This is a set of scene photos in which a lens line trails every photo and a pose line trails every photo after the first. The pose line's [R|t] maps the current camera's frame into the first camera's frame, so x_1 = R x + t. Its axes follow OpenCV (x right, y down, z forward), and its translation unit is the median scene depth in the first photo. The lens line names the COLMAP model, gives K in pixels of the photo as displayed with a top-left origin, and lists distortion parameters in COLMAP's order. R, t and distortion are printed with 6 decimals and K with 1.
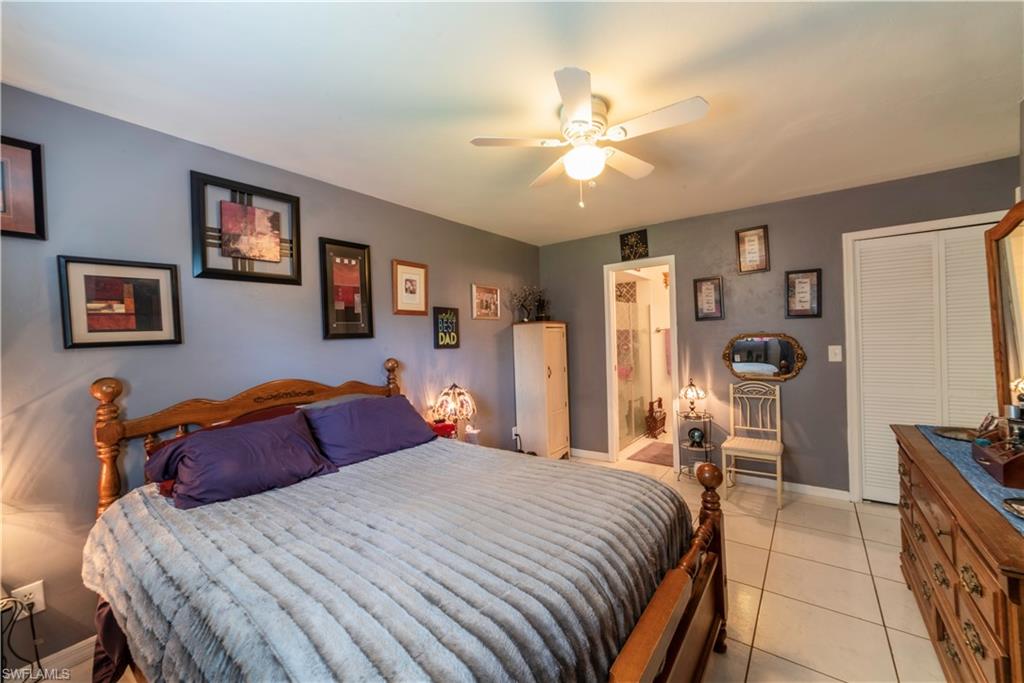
lens RADIAL K [[399.2, 0, 510.6], [0, 399.2, 339.8], [0, 0, 1]] dist [-0.020794, 0.005789]
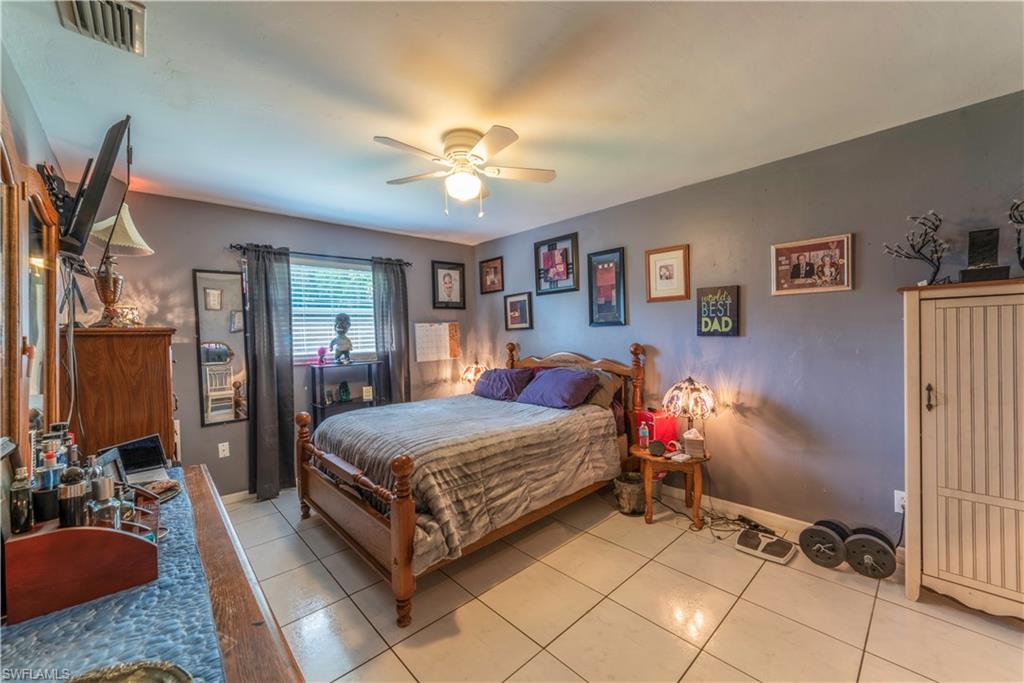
lens RADIAL K [[399.2, 0, 510.6], [0, 399.2, 339.8], [0, 0, 1]] dist [-0.020794, 0.005789]
pose [[-0.157345, 0.032984, -0.986993, 0.809824], [0.008994, 0.999448, 0.031967, -0.001165], [0.987503, -0.003847, -0.157555, 0.788659]]
